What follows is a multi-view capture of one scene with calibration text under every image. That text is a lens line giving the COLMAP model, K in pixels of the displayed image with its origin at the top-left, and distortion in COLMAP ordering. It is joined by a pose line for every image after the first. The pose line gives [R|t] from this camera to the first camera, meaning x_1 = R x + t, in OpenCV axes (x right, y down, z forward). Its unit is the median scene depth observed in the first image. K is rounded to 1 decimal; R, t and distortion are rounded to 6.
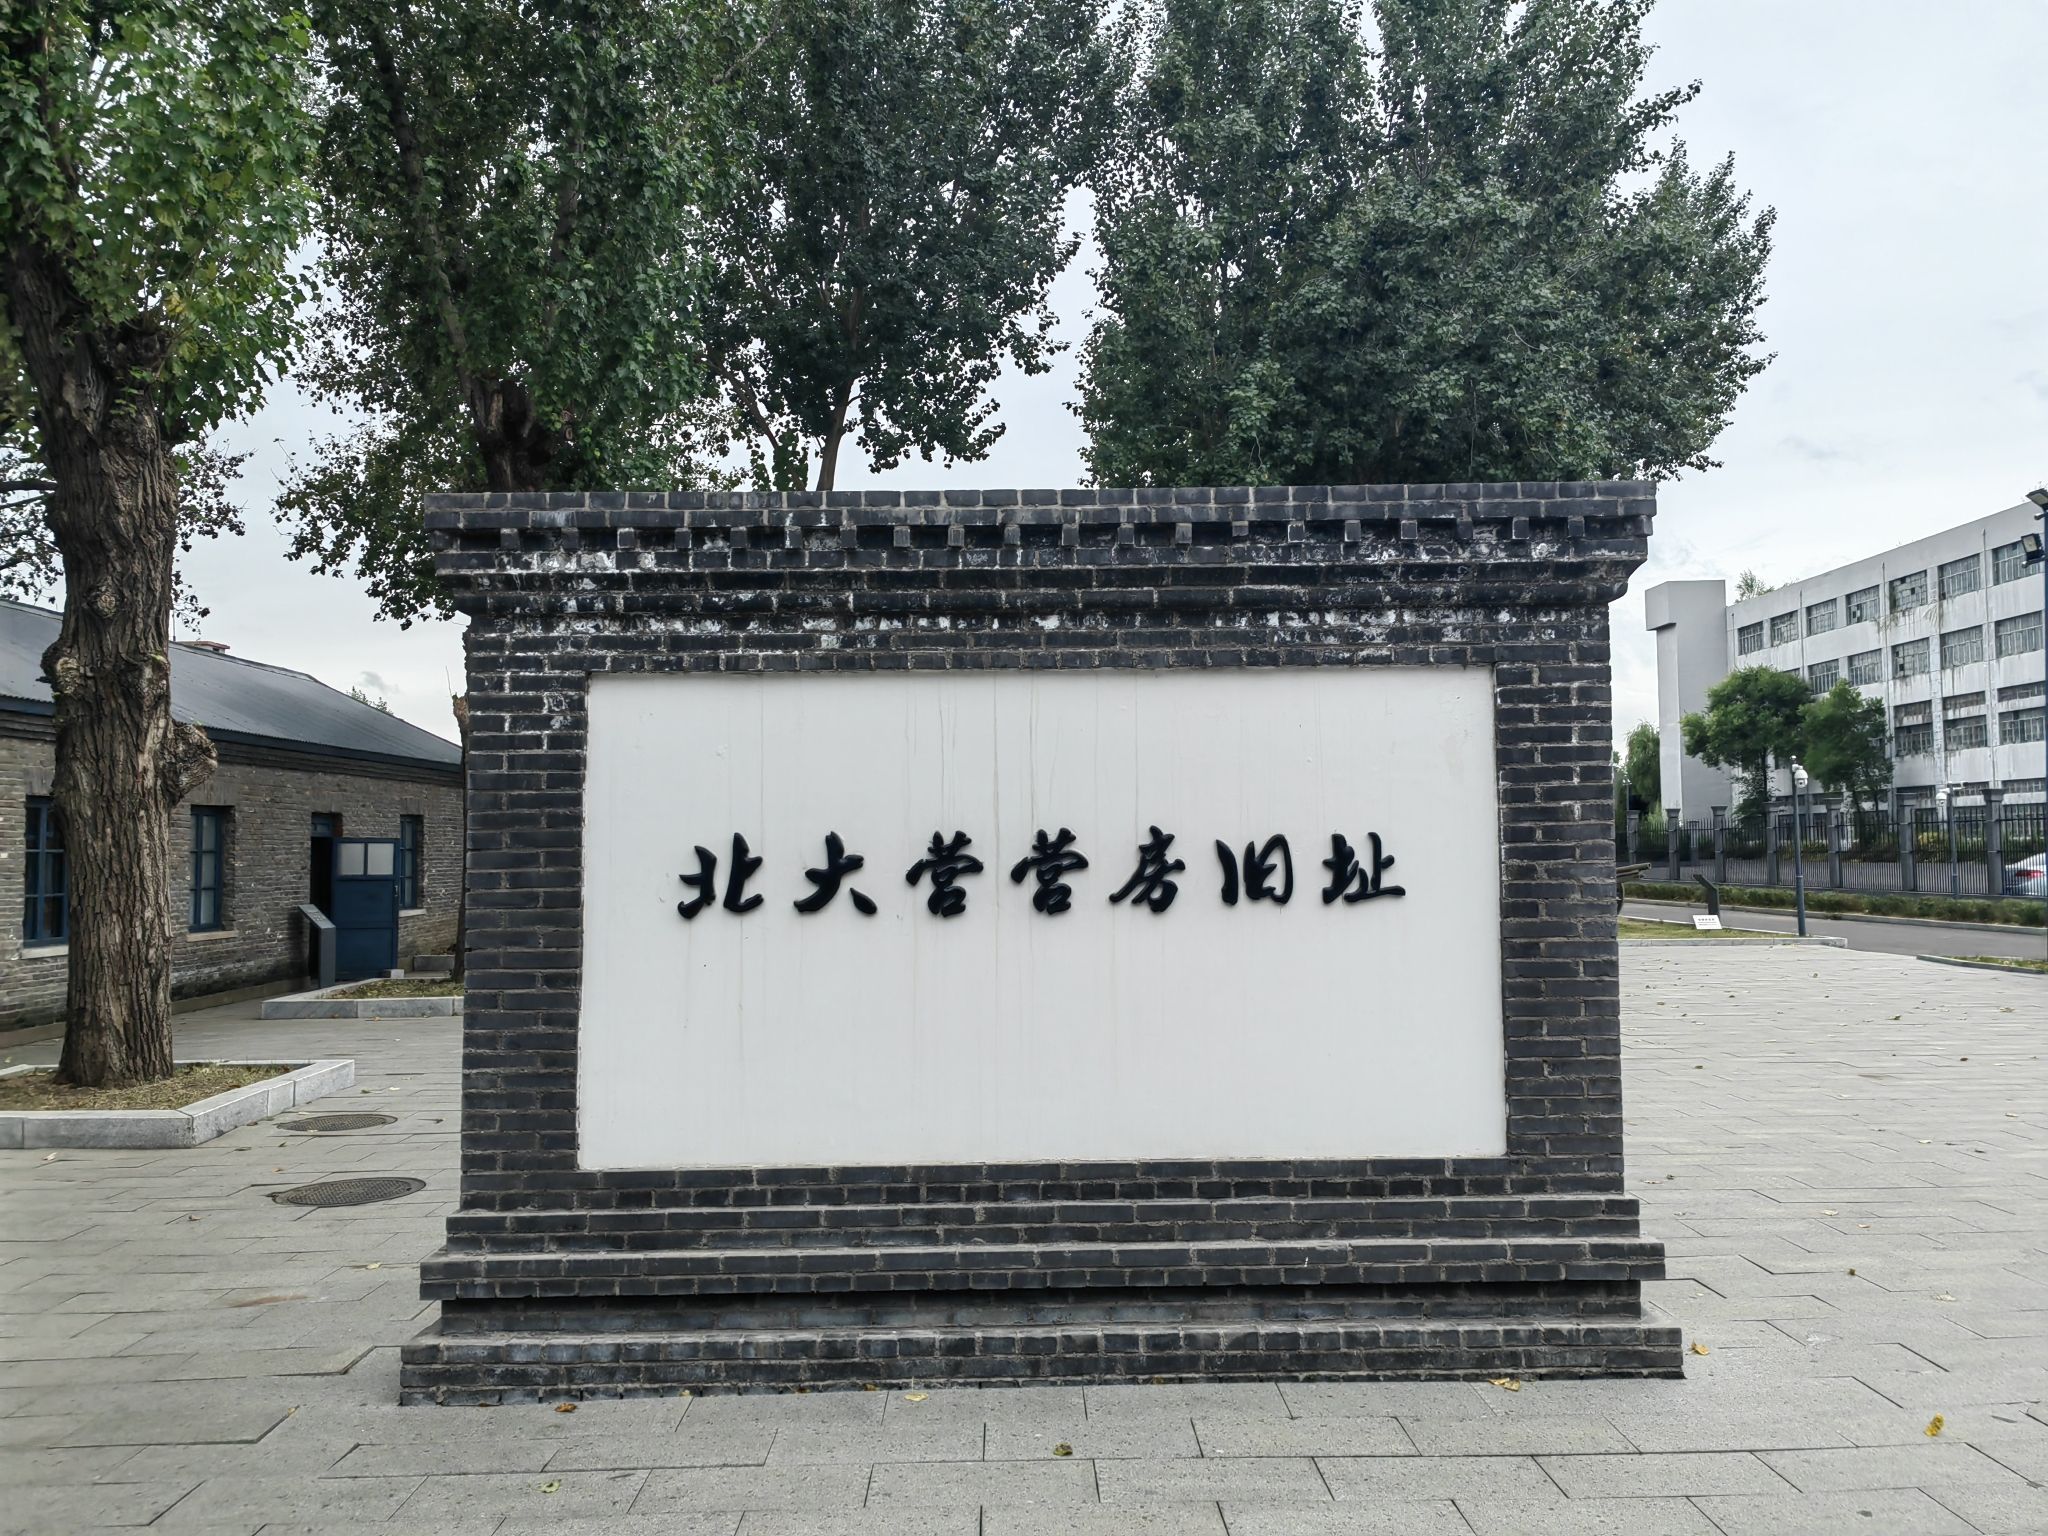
lens RADIAL K [[1603.4, 0, 1063.1], [0, 1603.4, 763.5], [0, 0, 1]] dist [0.093402, 0.003397]
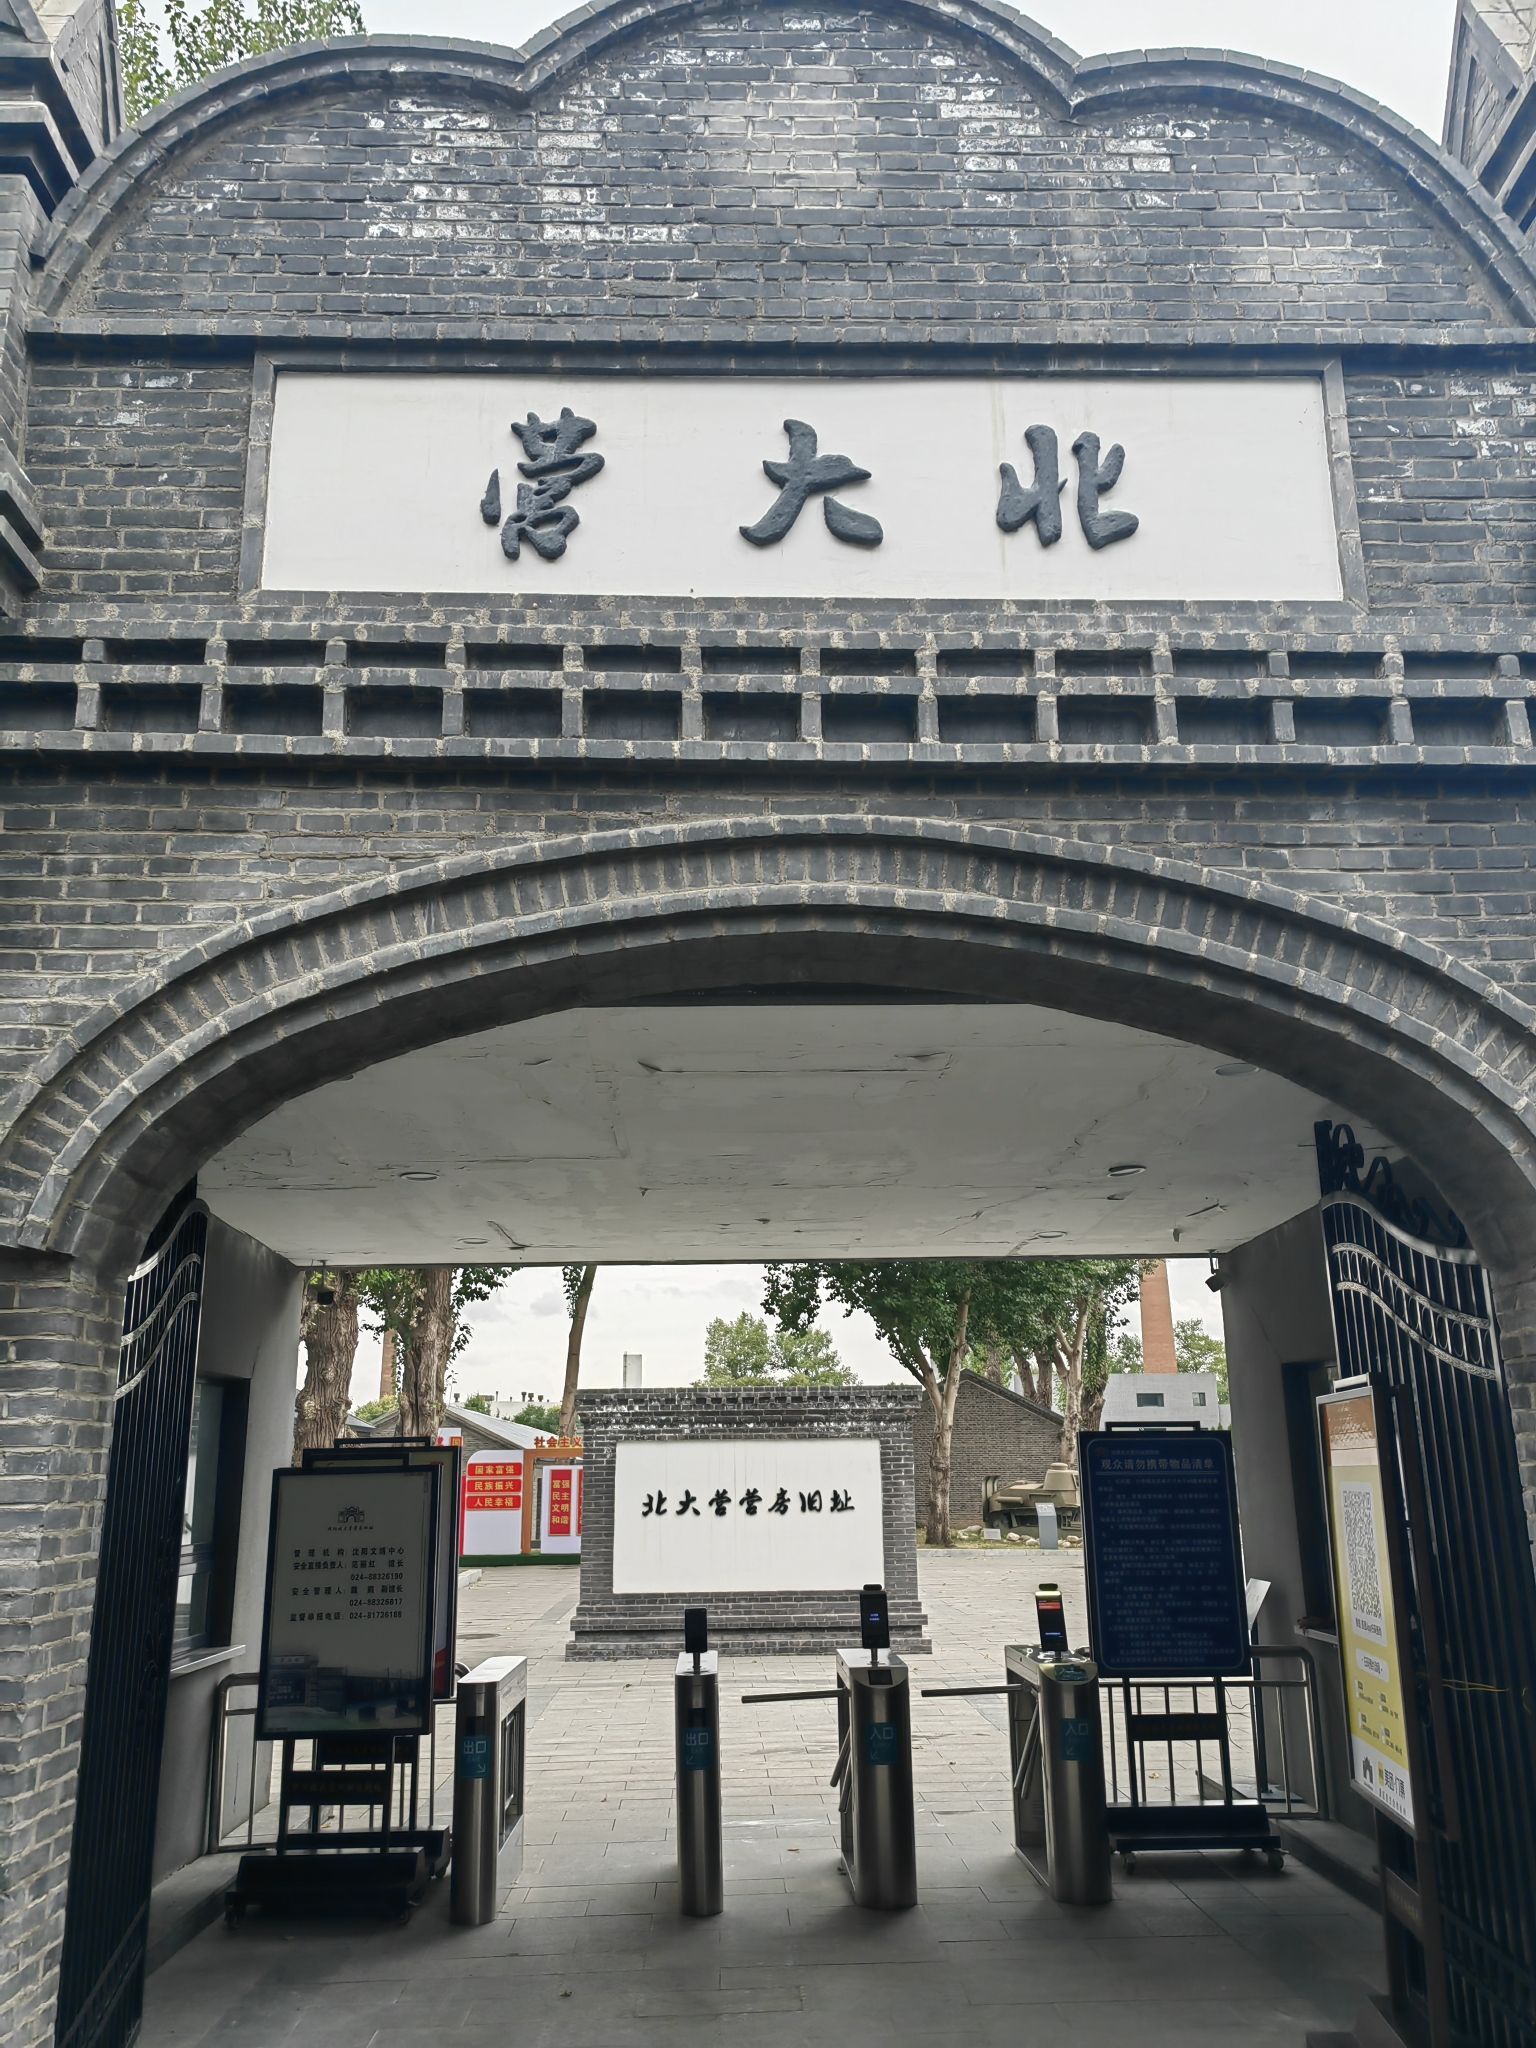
lens RADIAL K [[1626.0, 0, 765.3], [0, 1626.0, 1007.4], [0, 0, 1]] dist [0.096446, -0.177894]
pose [[0.999968, -0.003740, -0.007041, 0.050629], [0.002080, 0.974943, -0.222443, -0.181798], [0.007697, 0.222422, 0.974920, -2.618823]]
